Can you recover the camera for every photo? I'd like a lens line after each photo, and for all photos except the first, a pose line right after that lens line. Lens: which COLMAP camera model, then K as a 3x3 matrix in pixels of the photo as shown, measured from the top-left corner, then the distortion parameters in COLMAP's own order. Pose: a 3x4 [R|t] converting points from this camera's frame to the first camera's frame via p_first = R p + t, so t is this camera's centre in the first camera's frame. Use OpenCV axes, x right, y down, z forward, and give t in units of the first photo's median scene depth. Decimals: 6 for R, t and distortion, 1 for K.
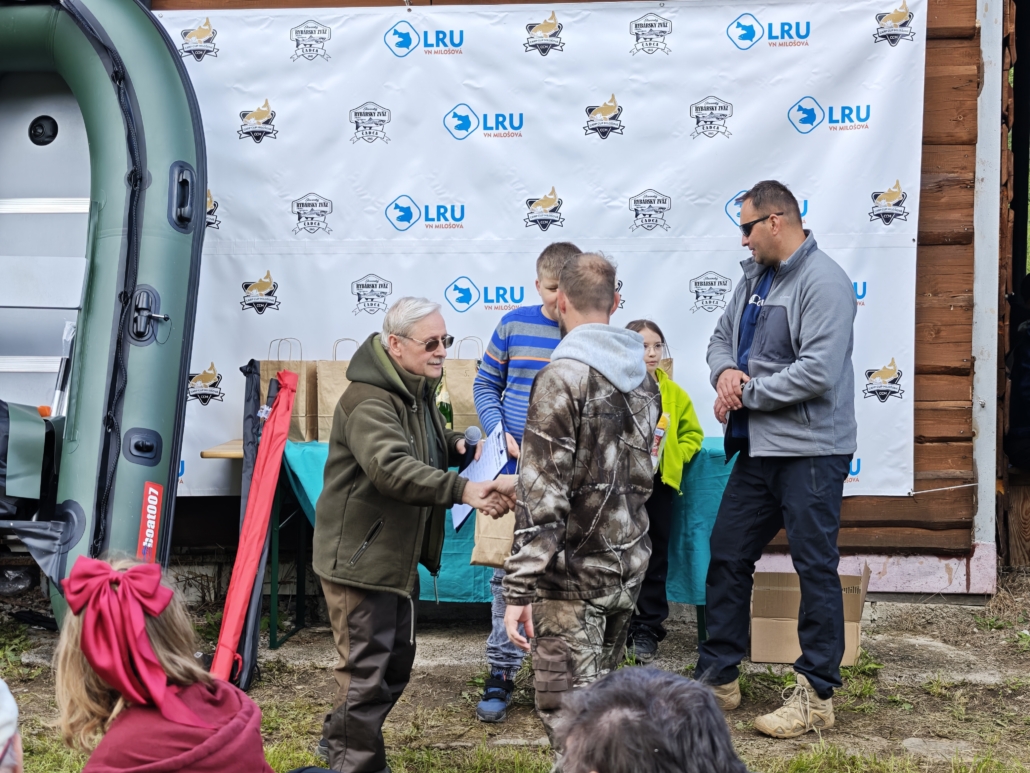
lens RADIAL K [[1974.4, 0, 524.2], [0, 1974.4, 394.3], [0, 0, 1]] dist [0.081102, 0.000000]
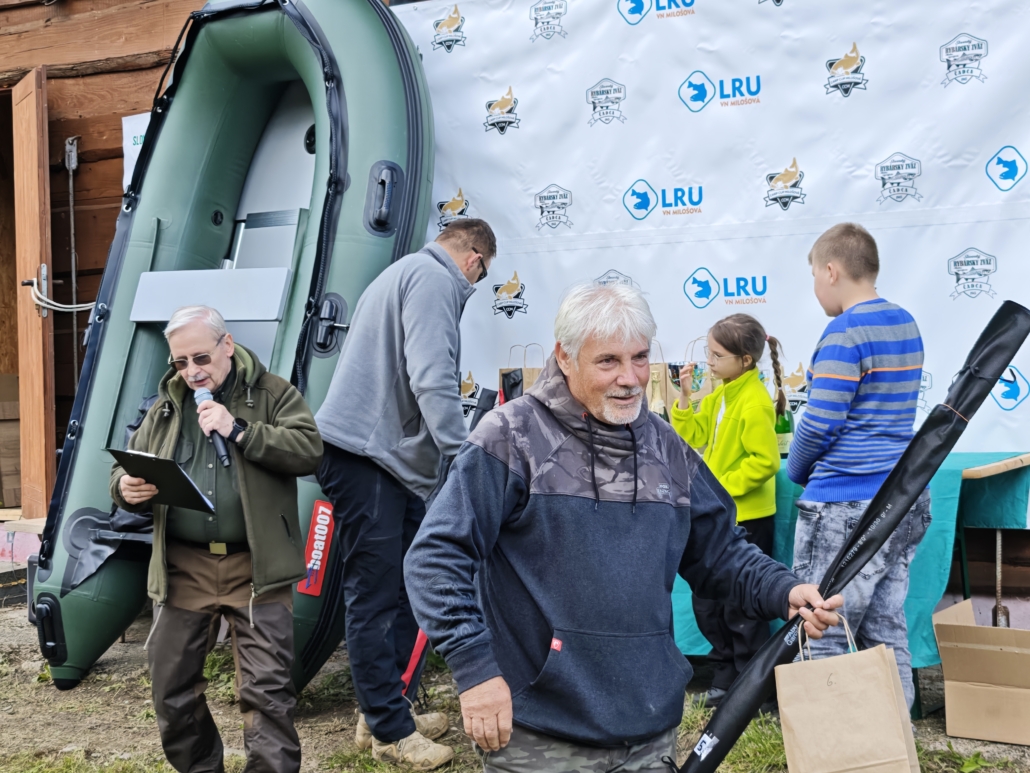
lens RADIAL K [[1974.4, 0, 529.7], [0, 1974.4, 378.8], [0, 0, 1]] dist [0.081102, 0.000000]
pose [[0.877425, -0.017540, -0.479392, 0.322728], [0.013809, 0.999841, -0.011308, -0.001731], [0.479514, 0.003302, 0.877528, 0.196666]]
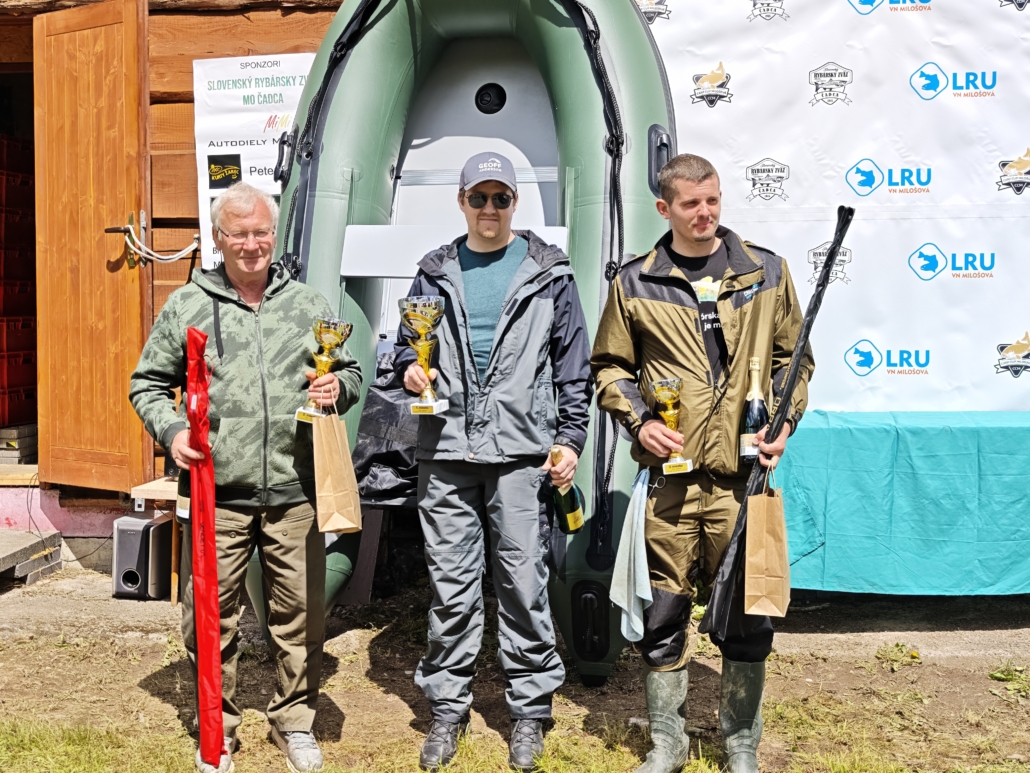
lens RADIAL K [[1540.7, 0, 495.6], [0, 1540.7, 387.1], [0, 0, 1]] dist [0.054803, 0.000000]
pose [[0.998953, -0.002717, -0.045673, -0.208569], [0.003873, 0.999674, 0.025244, -0.009596], [0.045590, -0.025395, 0.998637, 0.238580]]
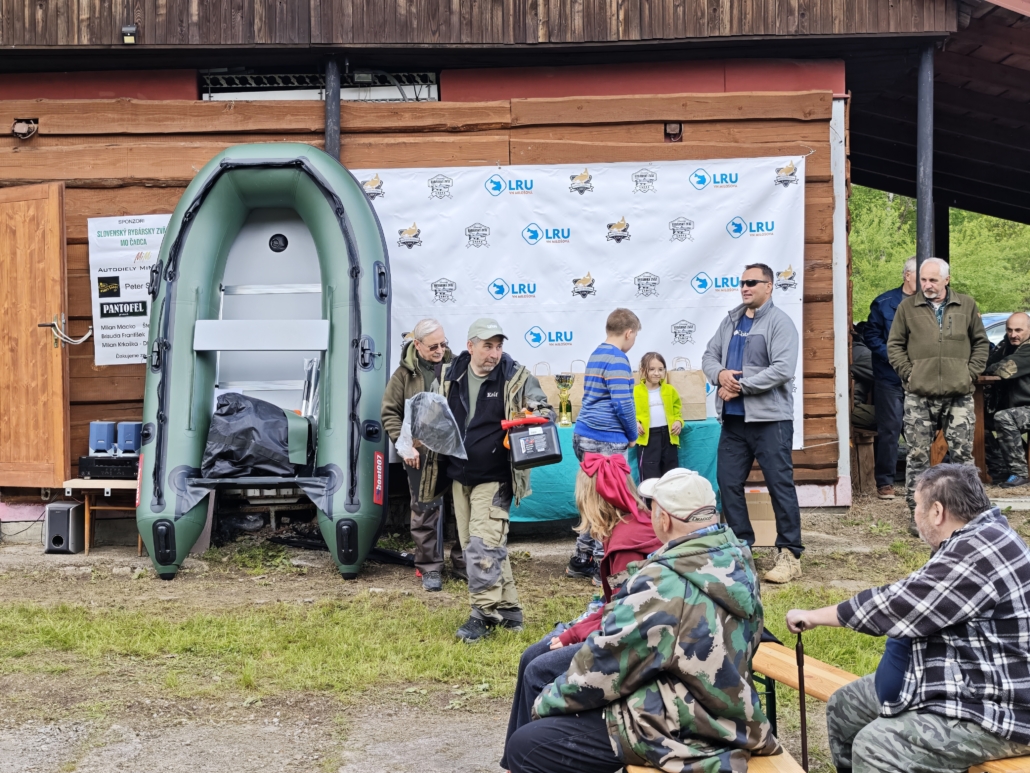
lens RADIAL K [[1540.7, 0, 490.8], [0, 1540.7, 374.8], [0, 0, 1]] dist [0.054803, 0.000000]
pose [[0.992542, -0.025091, 0.119290, -0.226109], [0.028702, 0.999177, -0.028649, 0.017420], [-0.118473, 0.031859, 0.992446, -0.284958]]
